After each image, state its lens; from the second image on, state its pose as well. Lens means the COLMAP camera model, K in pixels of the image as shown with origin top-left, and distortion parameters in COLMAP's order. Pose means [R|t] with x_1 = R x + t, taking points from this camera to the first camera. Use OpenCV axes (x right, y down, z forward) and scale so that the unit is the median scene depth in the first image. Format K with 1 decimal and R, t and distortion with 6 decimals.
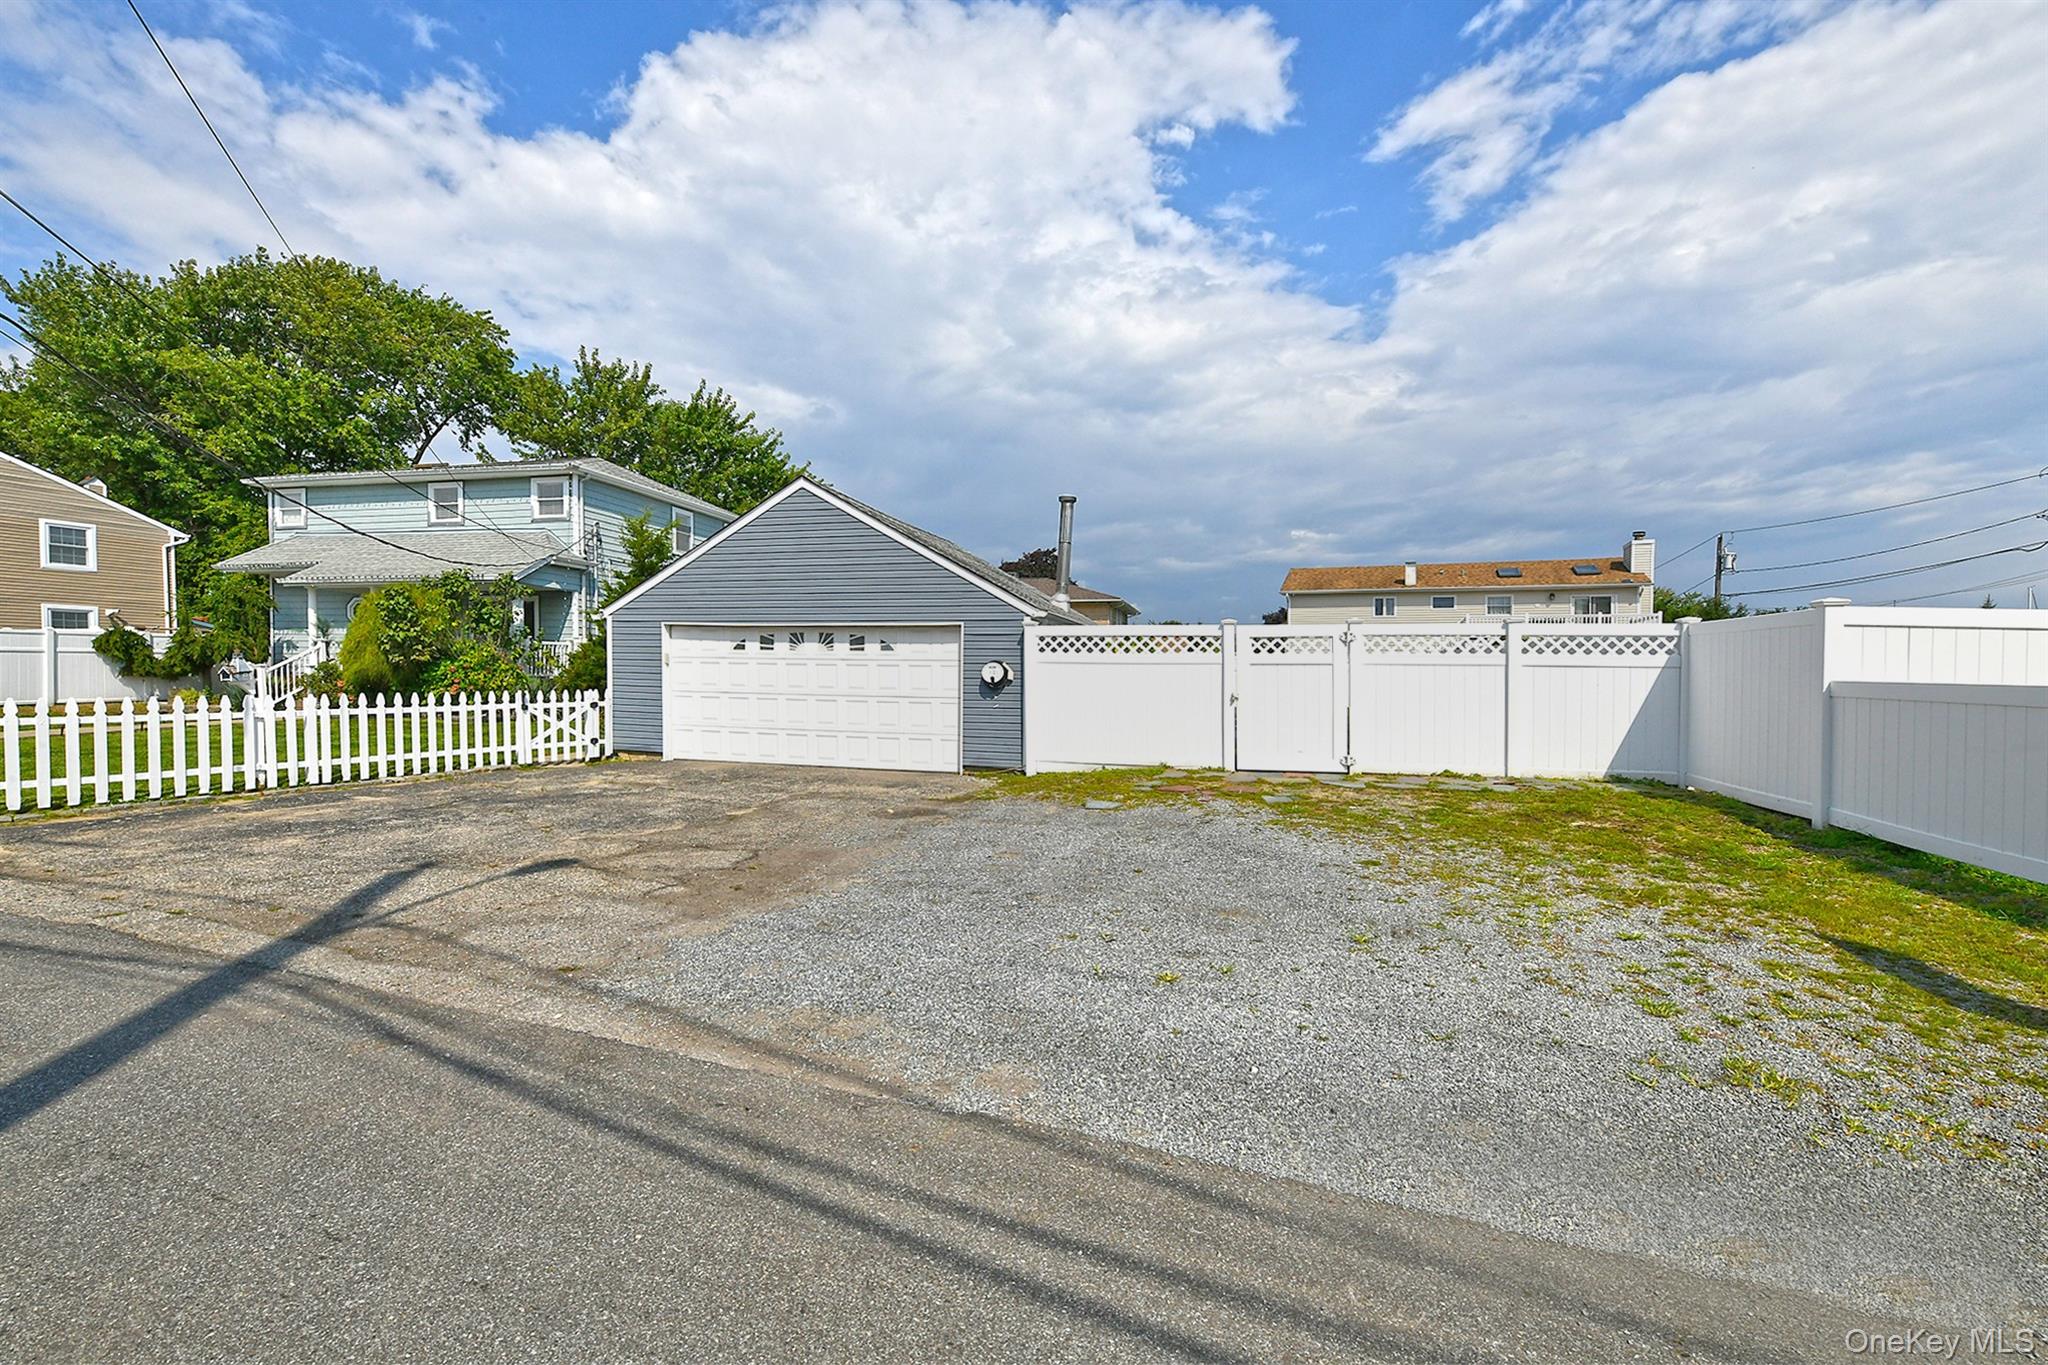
lens RADIAL K [[861.6, 0, 965.6], [0, 861.6, 681.7], [0, 0, 1]] dist [-0.004162, 0.000477]
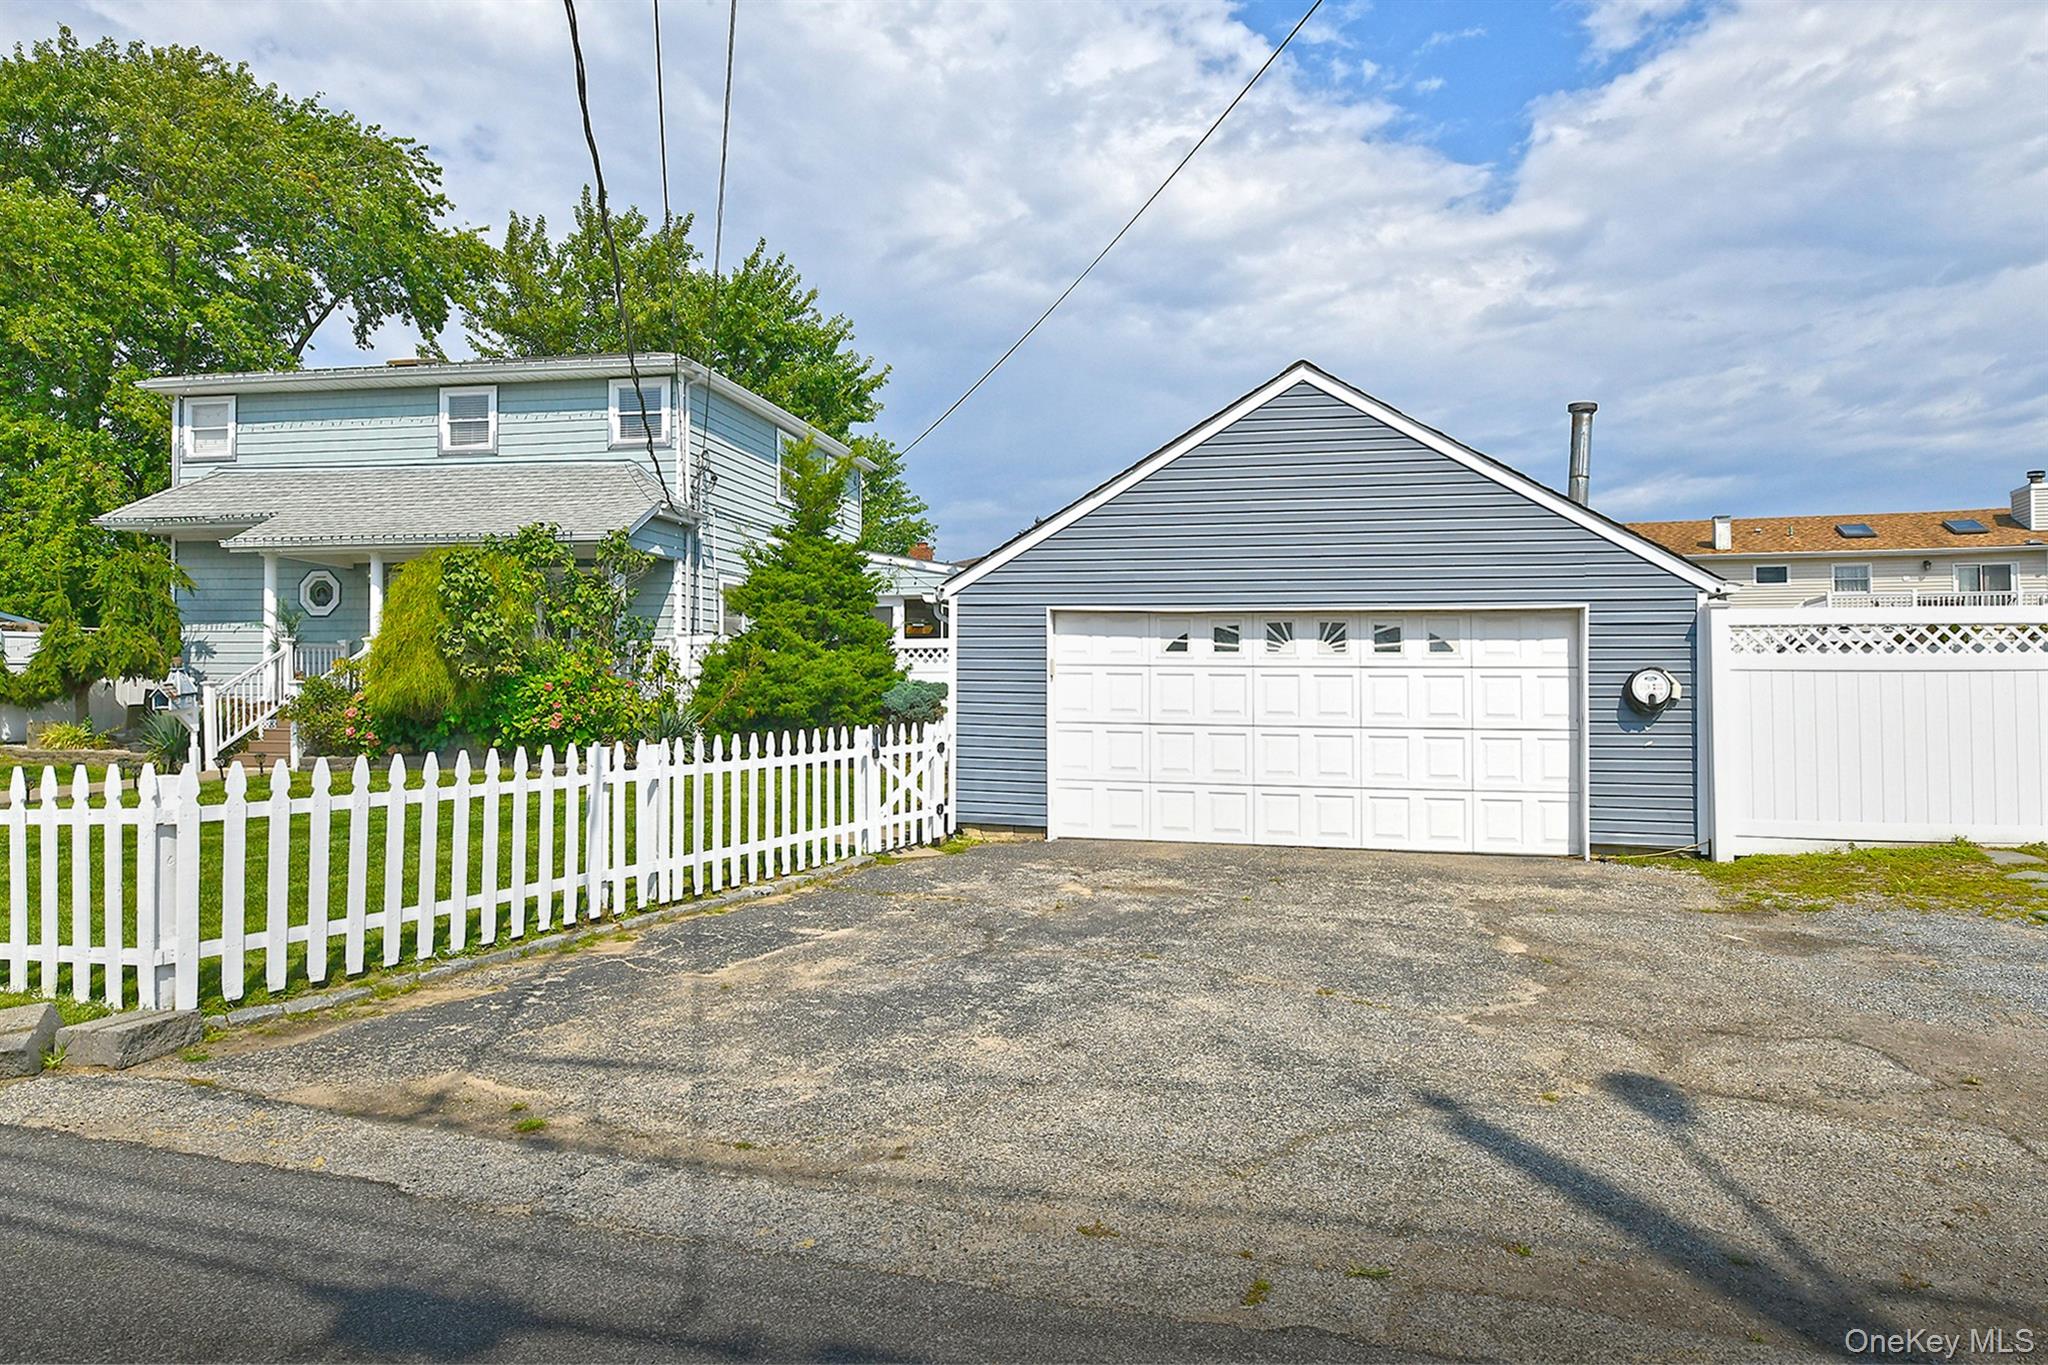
lens RADIAL K [[1248.8, 0, 972.3], [0, 1248.8, 630.9], [0, 0, 1]] dist [0.004086, 0.000494]
pose [[0.999255, -0.006332, 0.038066, -0.190757], [0.008283, 0.998648, -0.051324, -0.003661], [-0.037689, 0.051601, 0.997956, 0.062629]]
